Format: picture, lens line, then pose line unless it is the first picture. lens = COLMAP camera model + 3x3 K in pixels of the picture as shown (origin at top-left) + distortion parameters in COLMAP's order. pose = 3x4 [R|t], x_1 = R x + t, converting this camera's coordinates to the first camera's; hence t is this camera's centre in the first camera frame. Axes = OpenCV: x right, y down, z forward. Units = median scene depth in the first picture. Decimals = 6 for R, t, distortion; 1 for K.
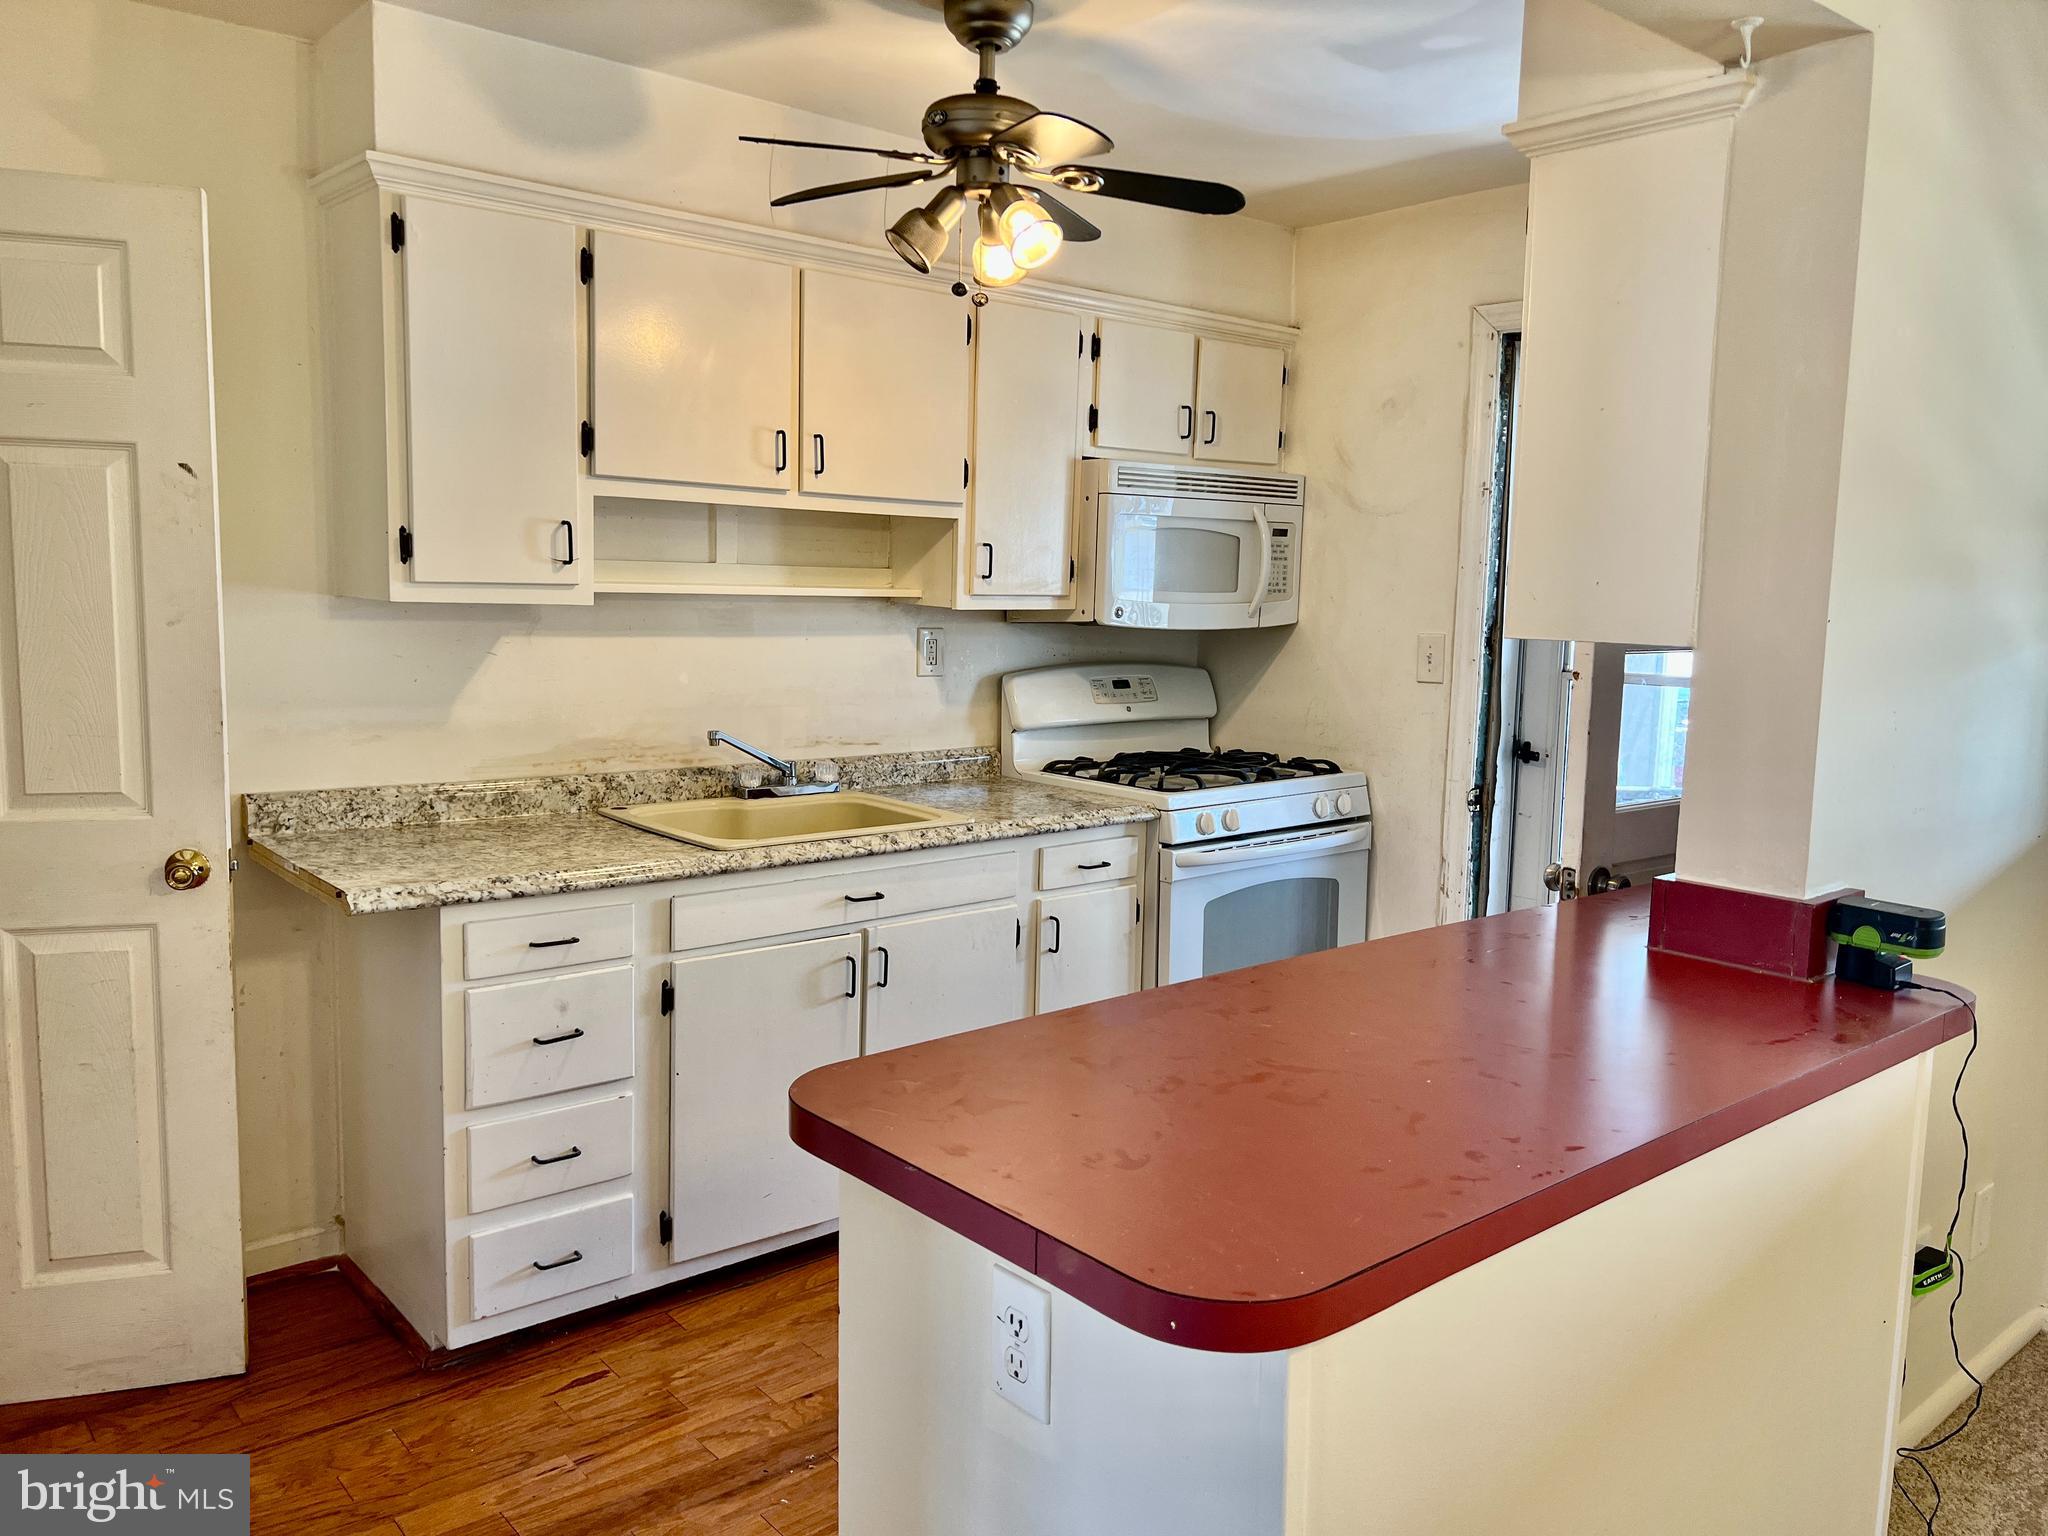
lens RADIAL K [[1559.6, 0, 1024.0], [0, 1559.6, 768.0], [0, 0, 1]] dist [0.110939, -0.153603]
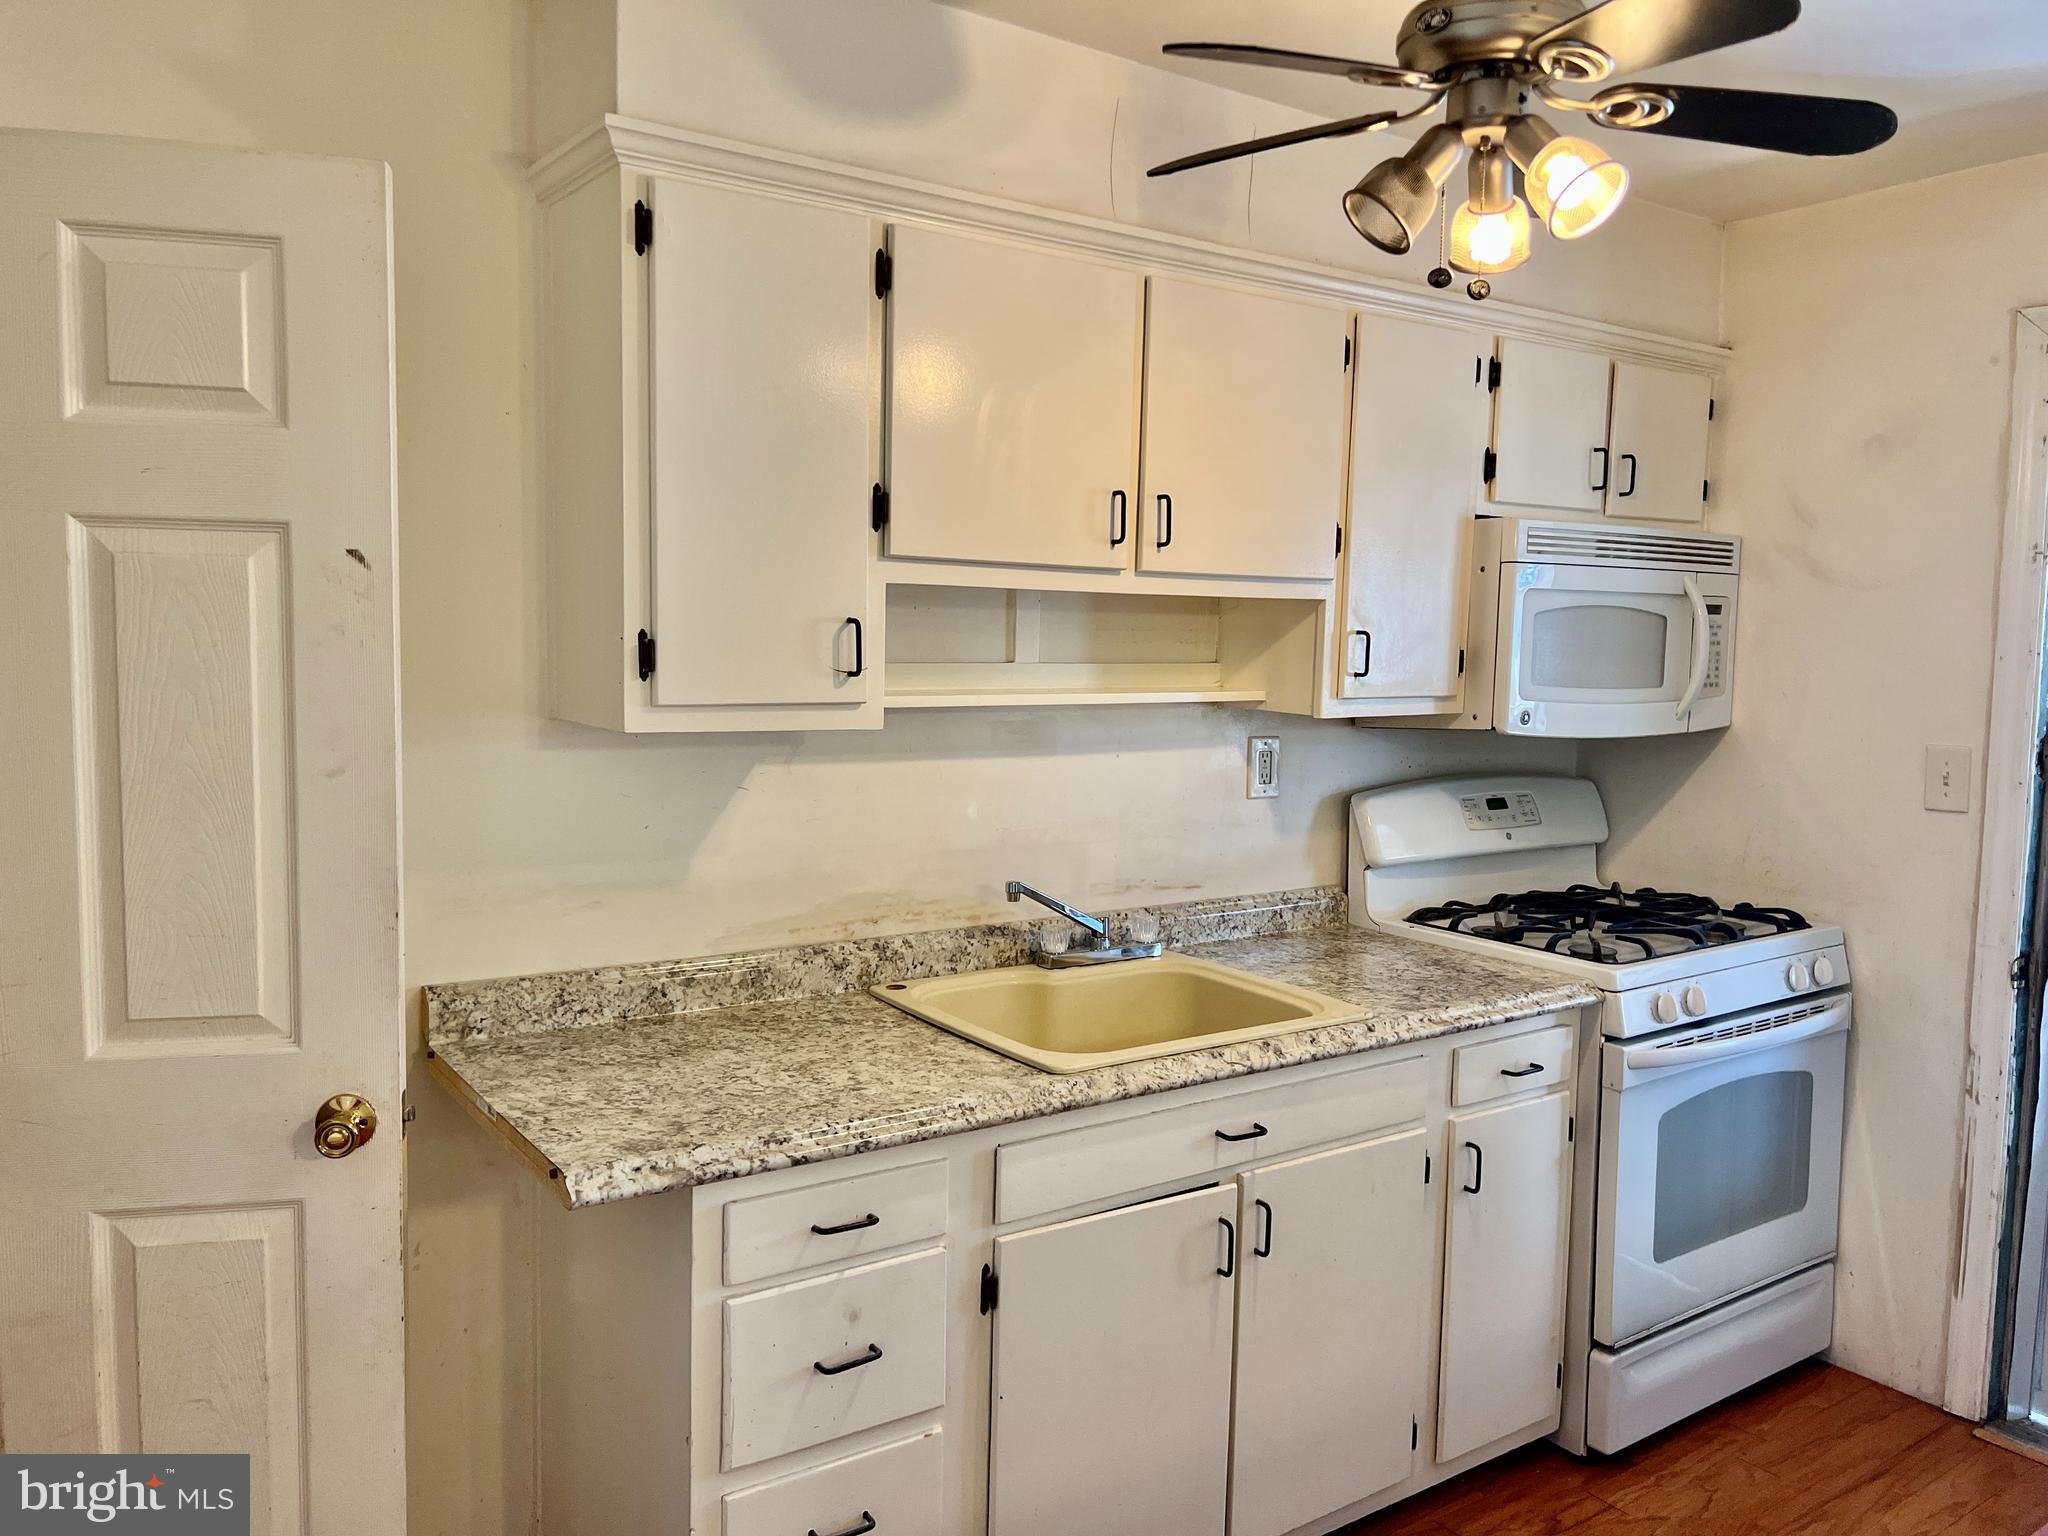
lens RADIAL K [[1559.6, 0, 1024.0], [0, 1559.6, 768.0], [0, 0, 1]] dist [0.110939, -0.153603]
pose [[0.995623, 0.002050, -0.093442, -0.120974], [-0.005487, 0.999317, -0.036534, -0.051245], [0.093303, 0.036887, 0.994954, 0.241181]]
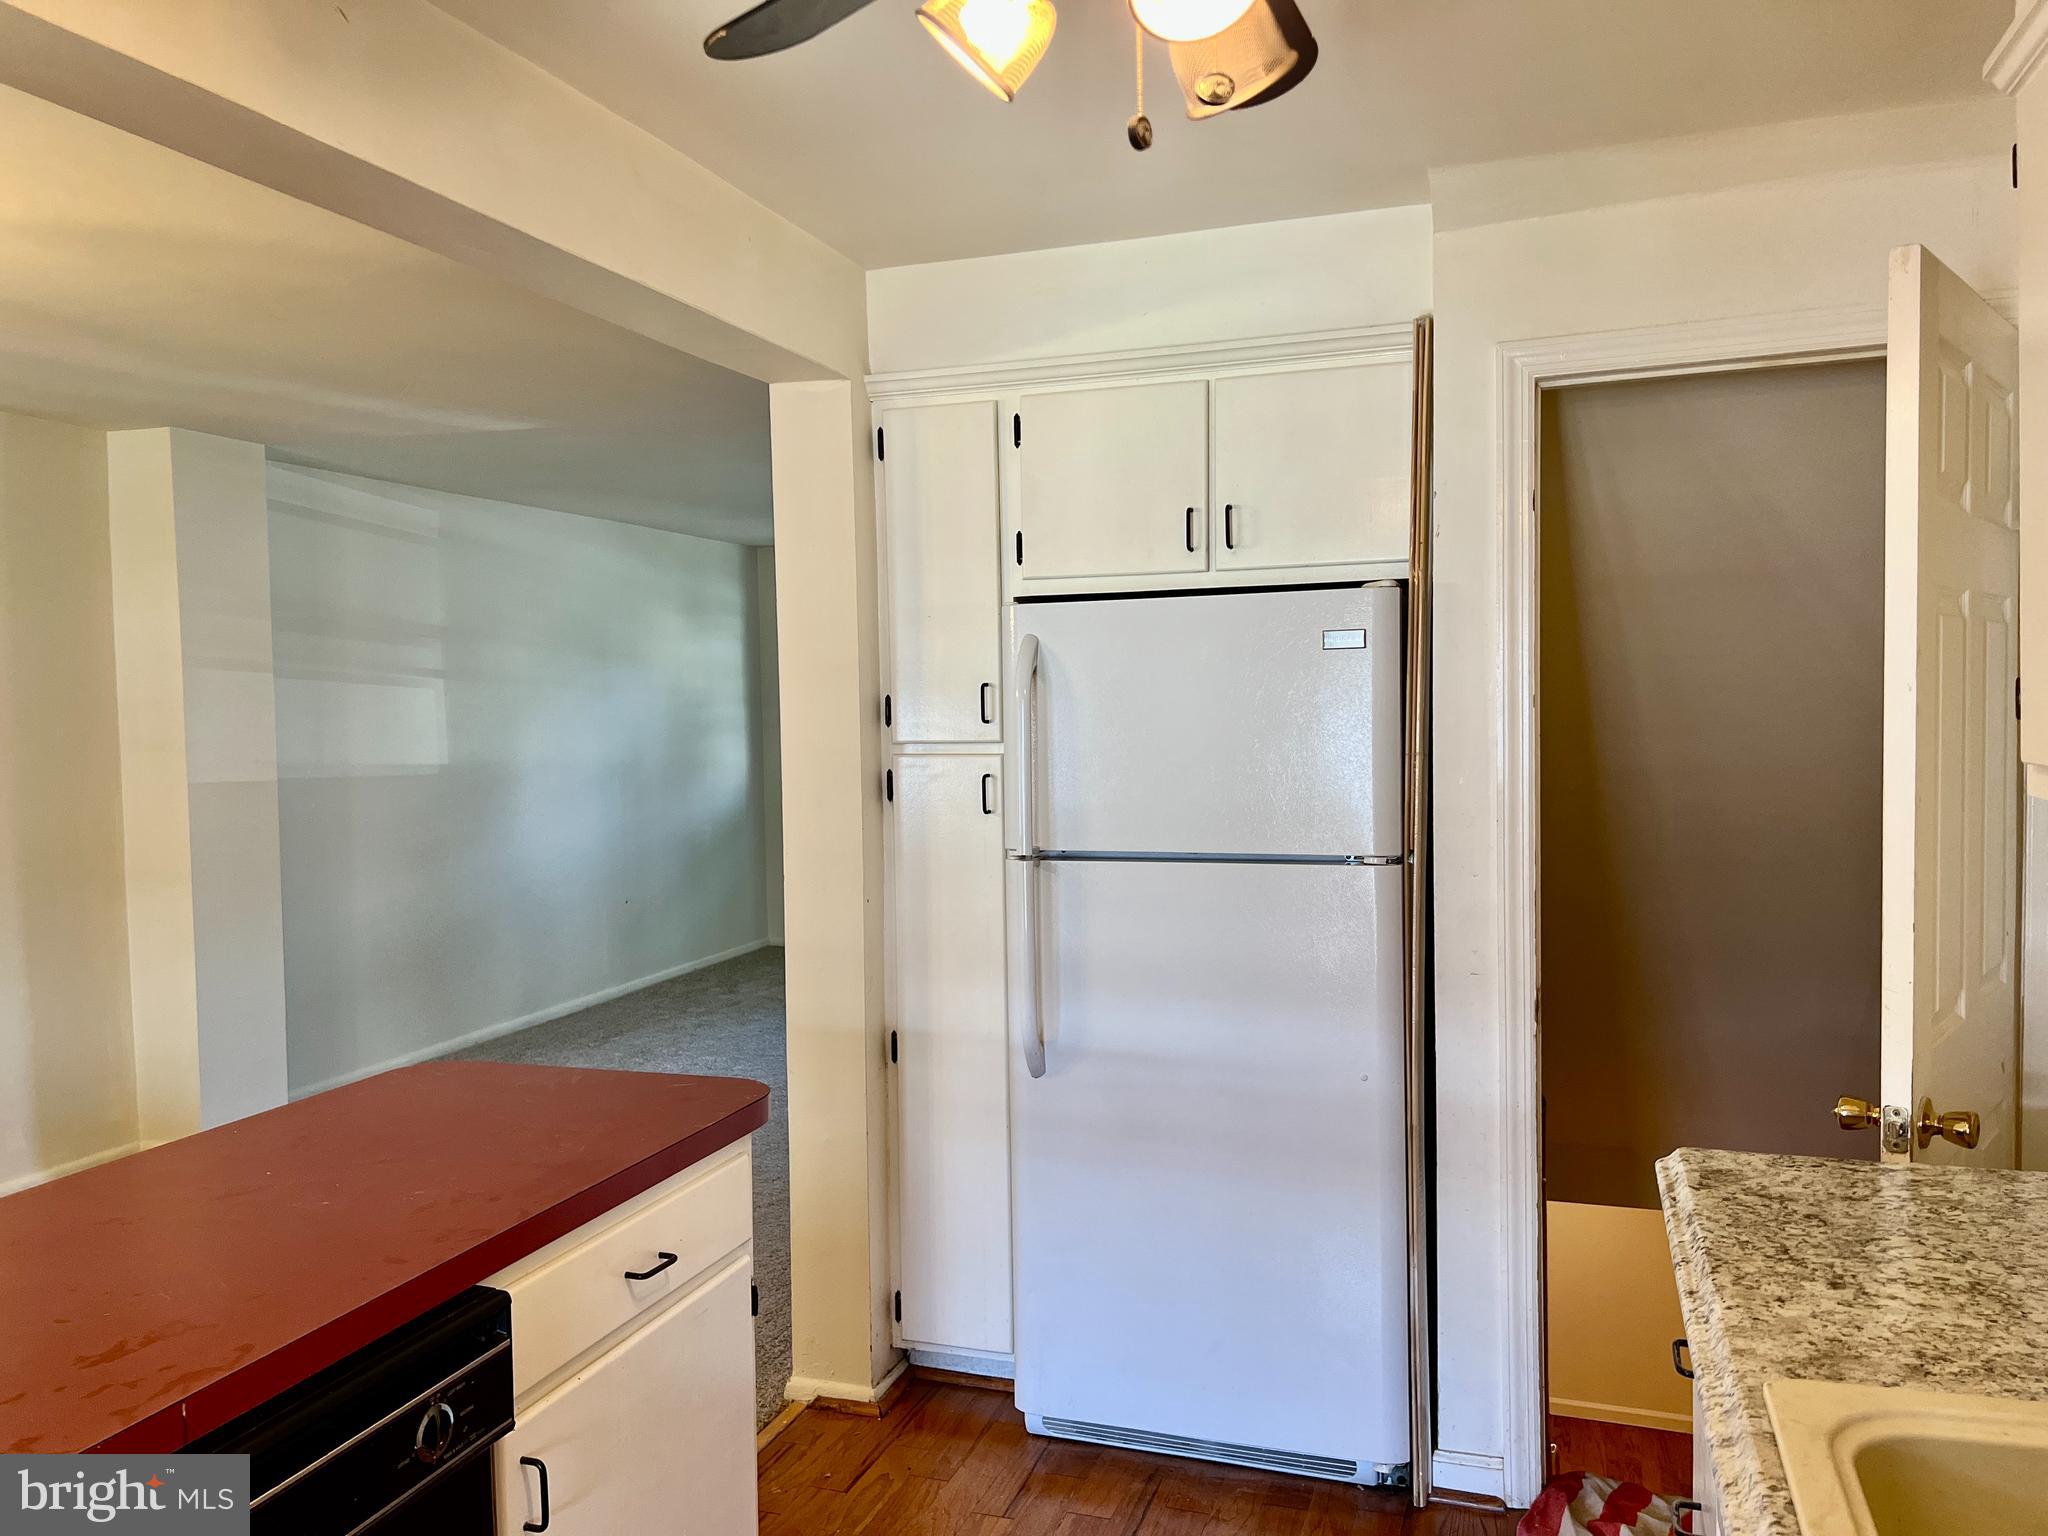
lens RADIAL K [[1559.6, 0, 1024.0], [0, 1559.6, 768.0], [0, 0, 1]] dist [0.110939, -0.153603]
pose [[-0.862645, -0.011077, -0.505688, 0.329155], [-0.091411, 0.986712, 0.134323, -0.164755], [0.497481, 0.162099, -0.852195, 1.567520]]
